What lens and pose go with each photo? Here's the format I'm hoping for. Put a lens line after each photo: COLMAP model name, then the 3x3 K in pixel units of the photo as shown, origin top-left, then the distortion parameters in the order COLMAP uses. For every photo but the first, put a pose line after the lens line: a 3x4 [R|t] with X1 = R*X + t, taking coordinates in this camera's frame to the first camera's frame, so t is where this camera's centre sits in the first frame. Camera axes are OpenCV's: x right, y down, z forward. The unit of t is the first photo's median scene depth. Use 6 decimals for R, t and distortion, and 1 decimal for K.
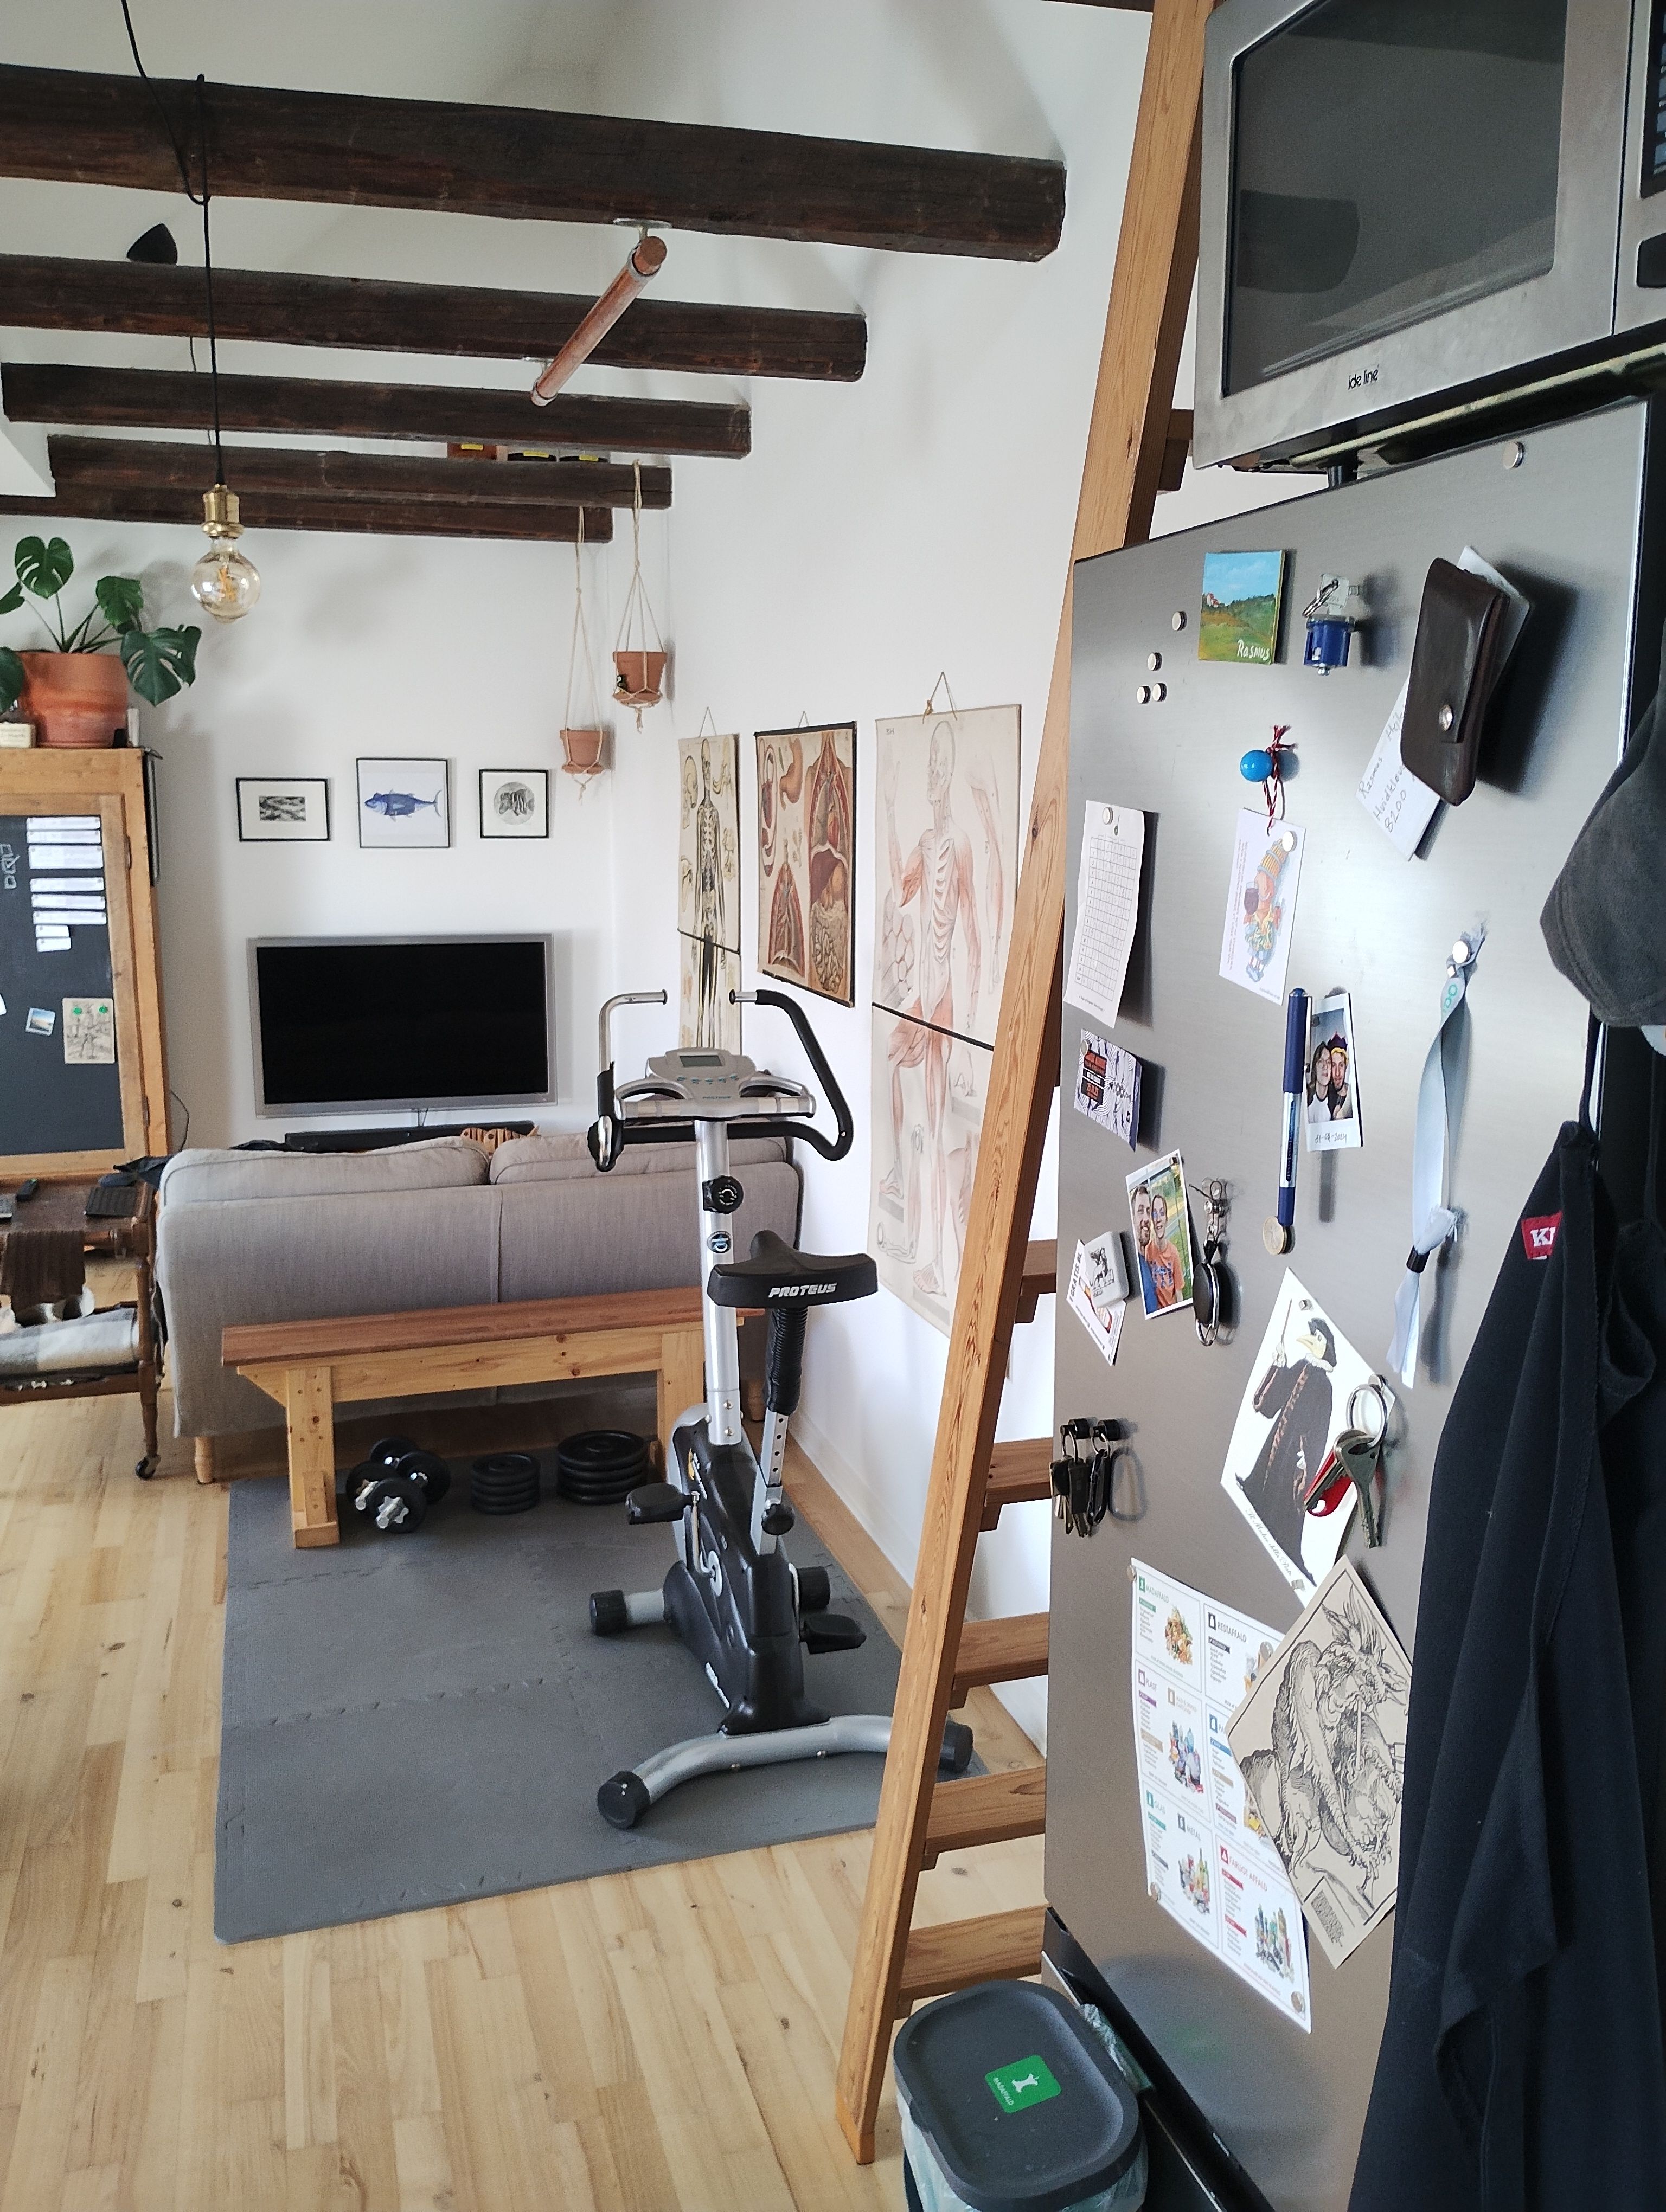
lens RADIAL K [[1833.5, 0, 852.1], [0, 1833.5, 1112.7], [0, 0, 1]] dist [0.063271, -0.081178]
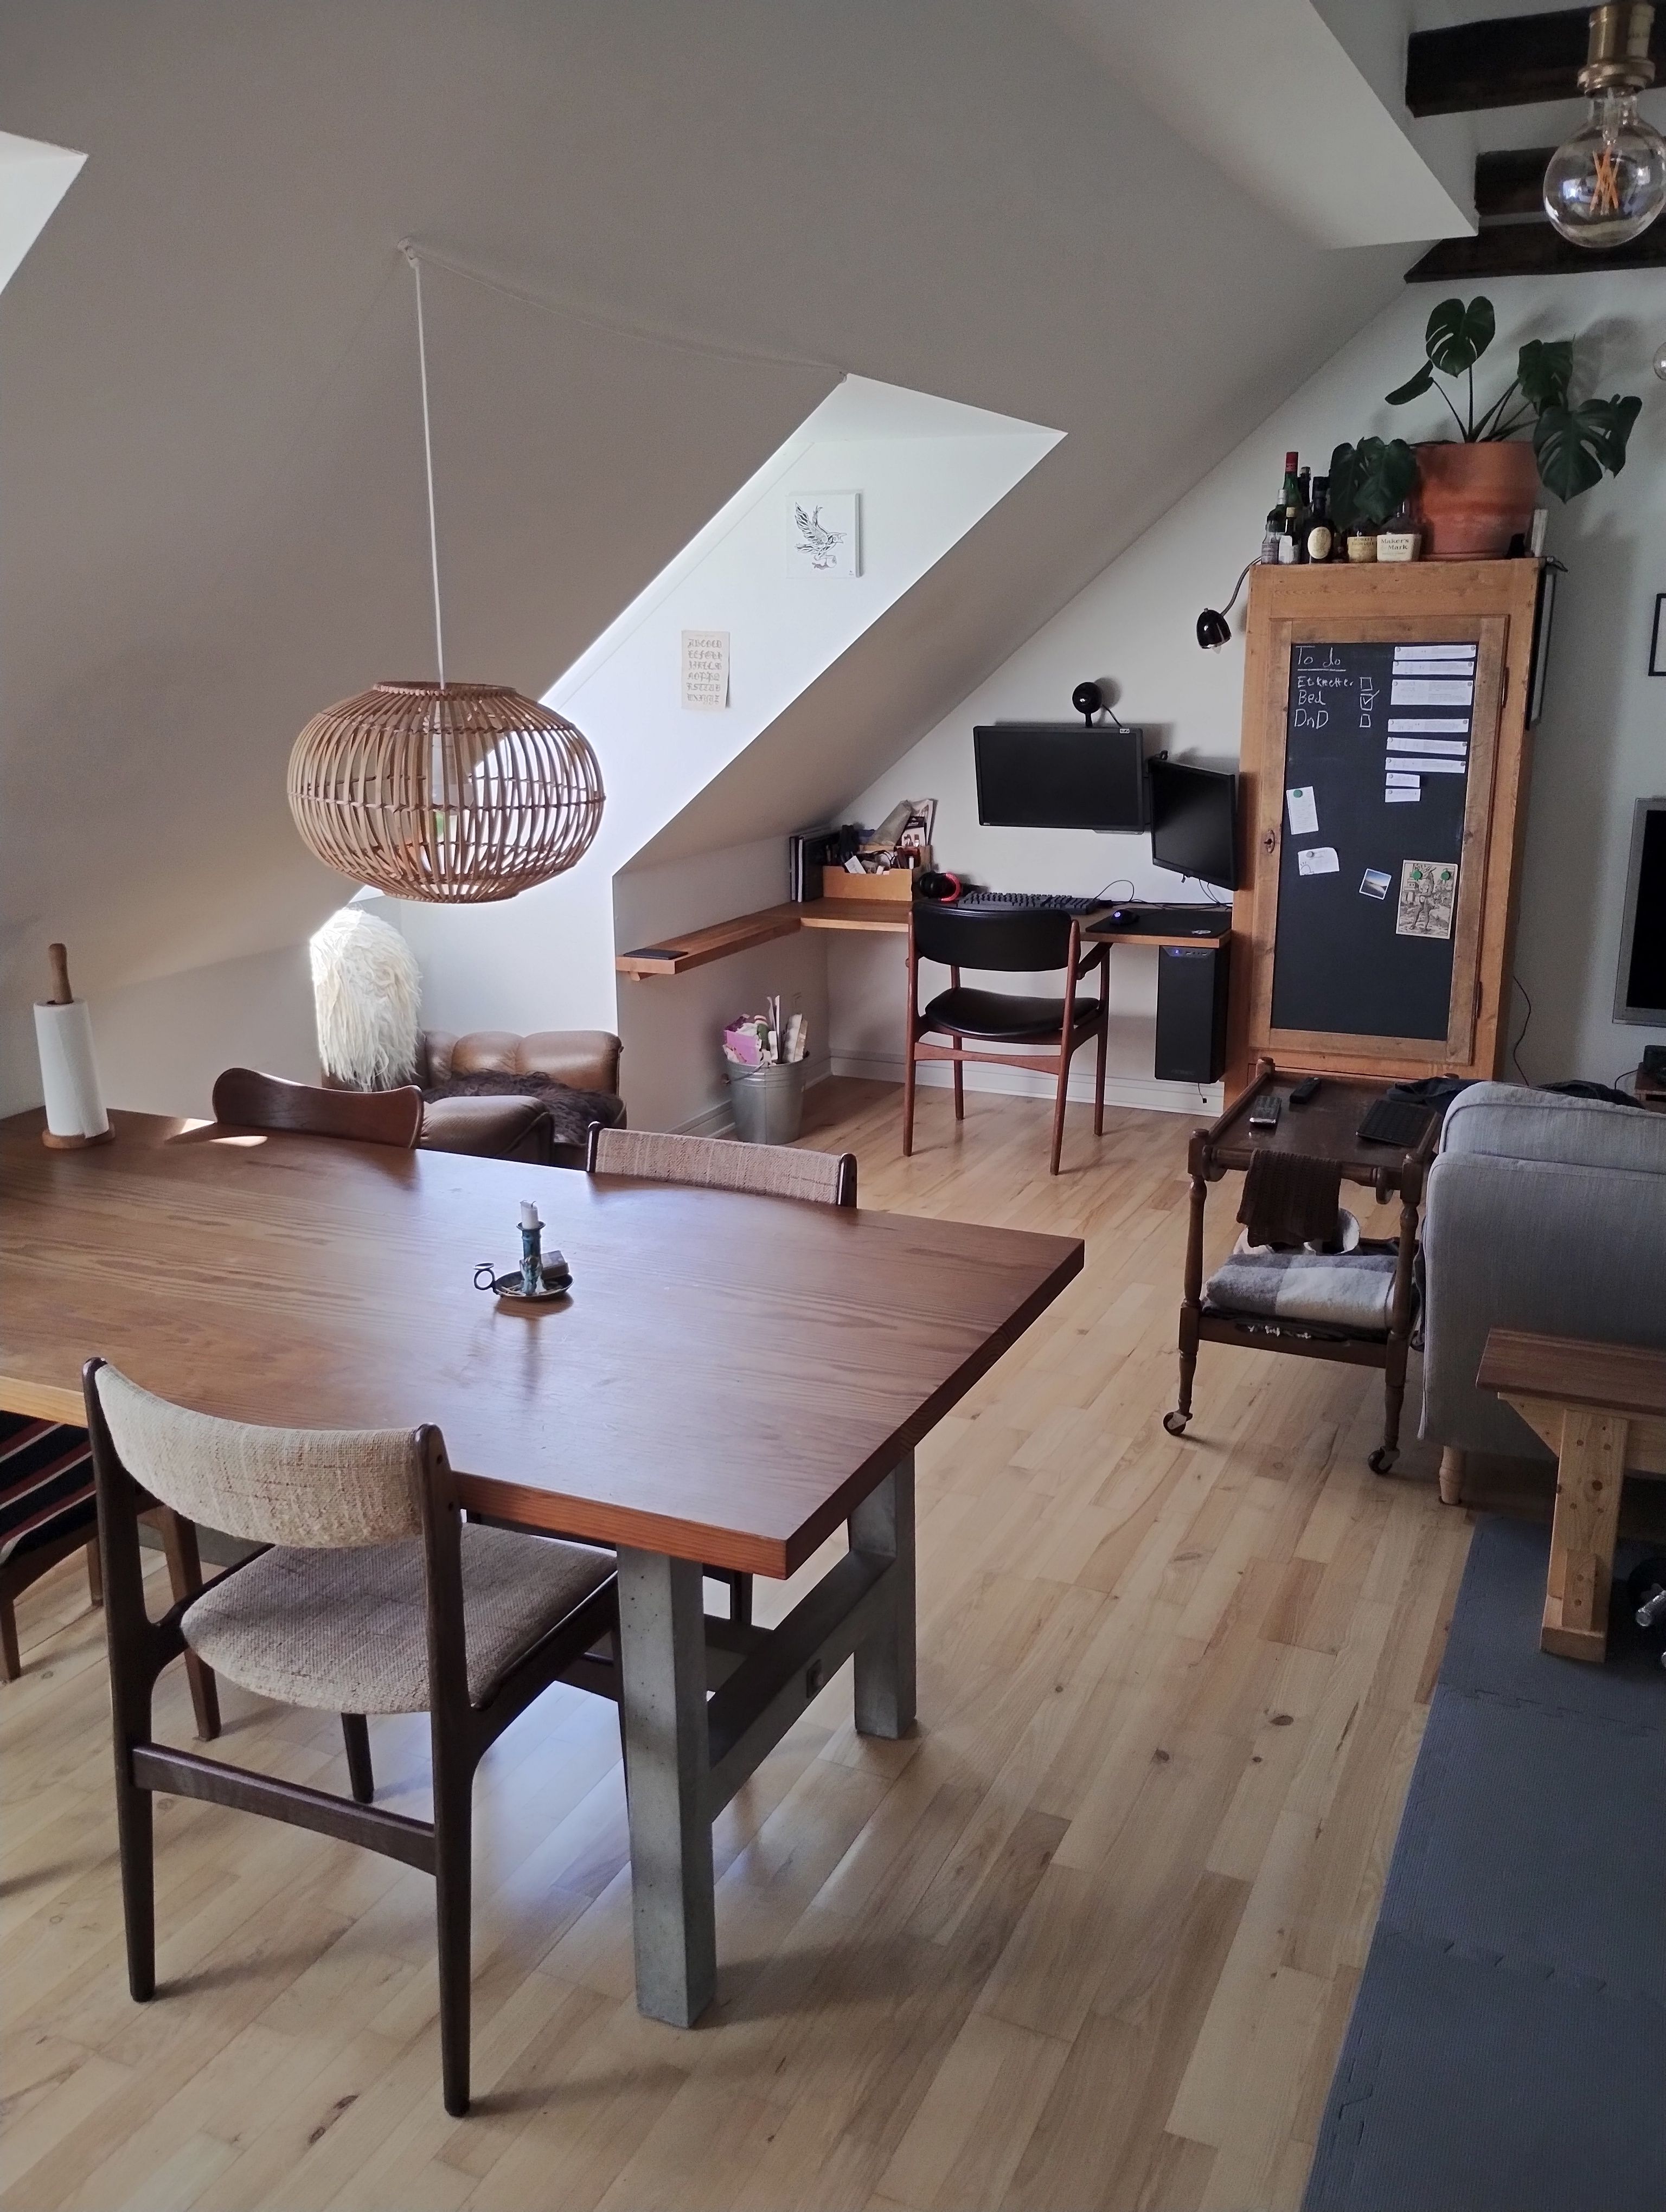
lens RADIAL K [[1833.5, 0, 845.3], [0, 1833.5, 1096.6], [0, 0, 1]] dist [0.063271, -0.081178]
pose [[0.742328, 0.160722, -0.650475, -0.057748], [-0.112549, 0.986921, 0.115411, -0.030006], [0.660516, -0.012463, 0.750708, 0.243222]]
